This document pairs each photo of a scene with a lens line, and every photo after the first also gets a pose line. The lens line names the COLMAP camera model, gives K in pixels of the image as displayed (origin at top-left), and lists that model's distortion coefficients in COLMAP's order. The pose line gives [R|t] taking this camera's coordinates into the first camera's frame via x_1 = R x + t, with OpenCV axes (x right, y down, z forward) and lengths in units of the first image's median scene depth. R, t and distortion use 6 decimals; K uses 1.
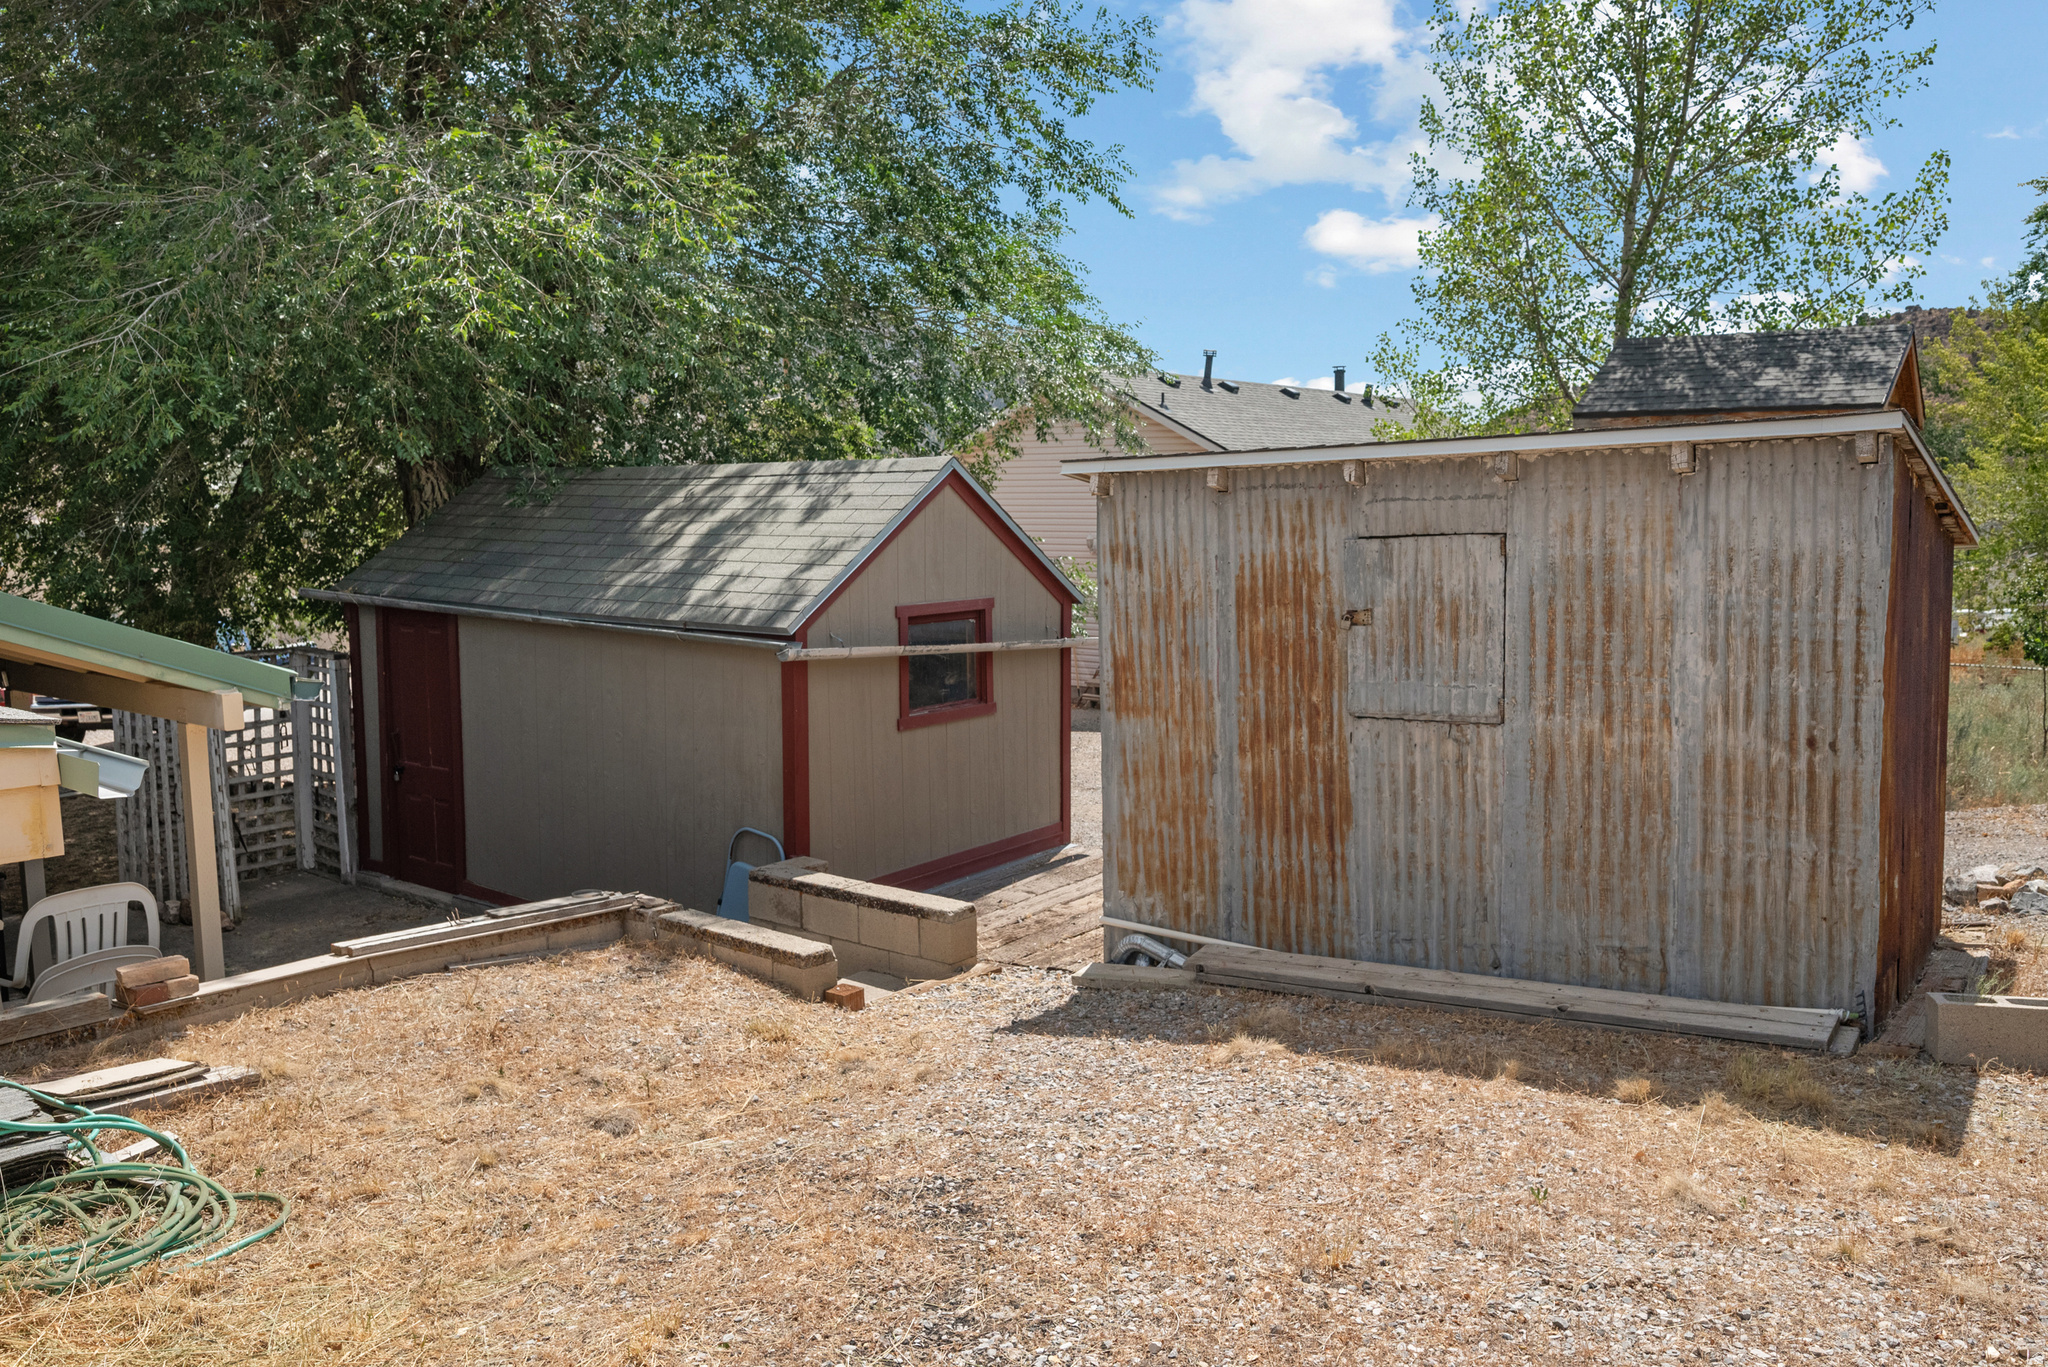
lens RADIAL K [[1555.5, 0, 1025.6], [0, 1555.5, 678.0], [0, 0, 1]] dist [0.009048, 0.005787]
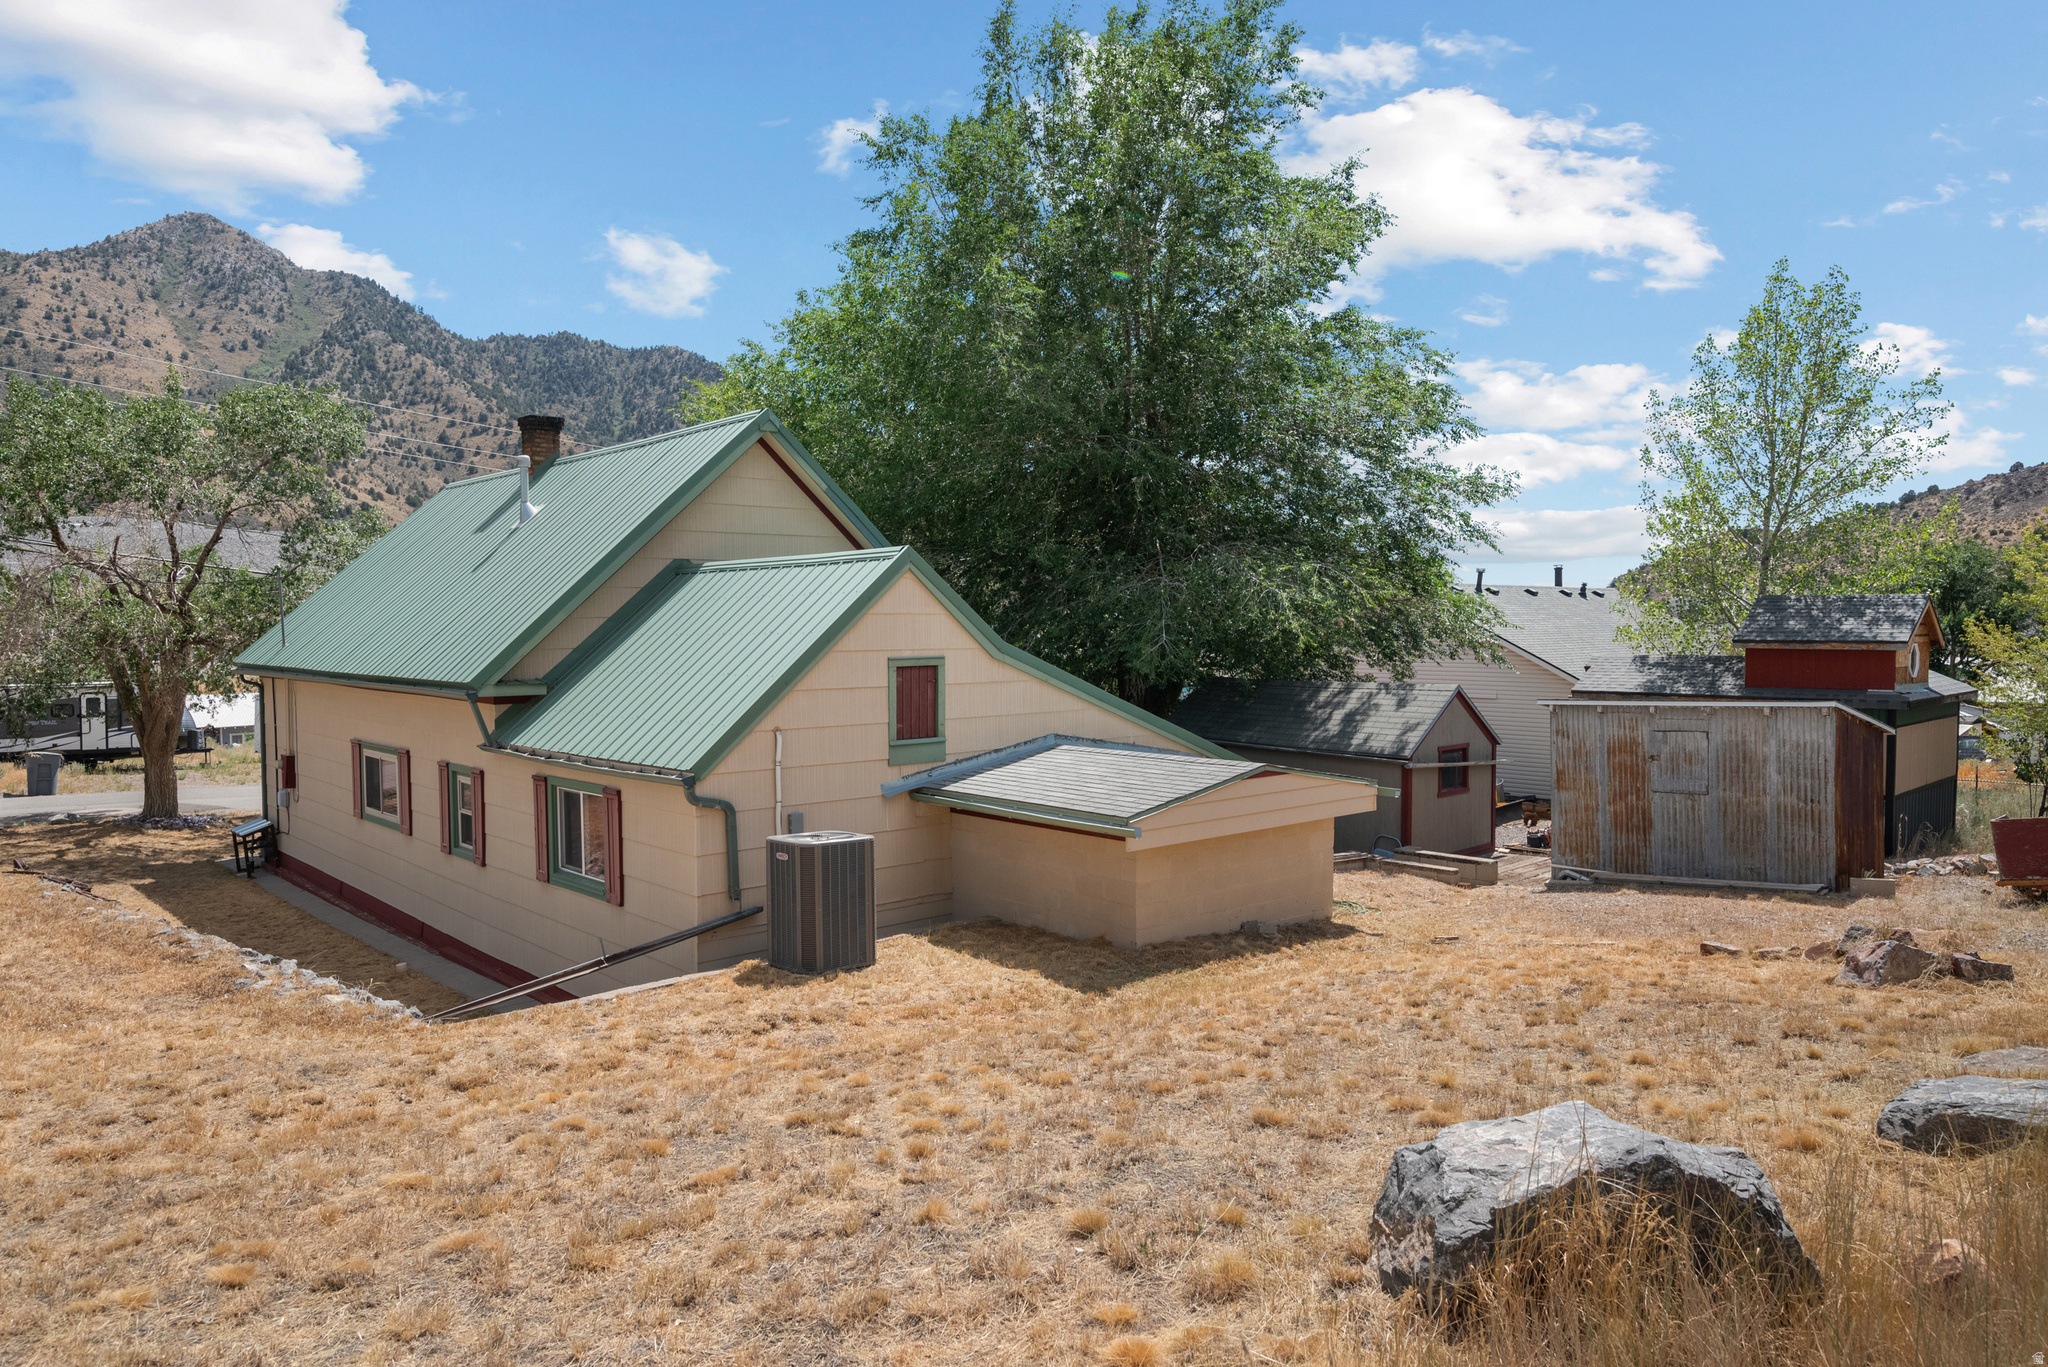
lens RADIAL K [[1307.5, 0, 1029.0], [0, 1307.5, 697.5], [0, 0, 1]] dist [0.000070, -0.000052]
pose [[0.986975, 0.009718, -0.160583, -0.390974], [-0.019938, 0.997867, -0.062157, 0.017271], [0.159636, 0.064549, 0.985063, -1.144002]]
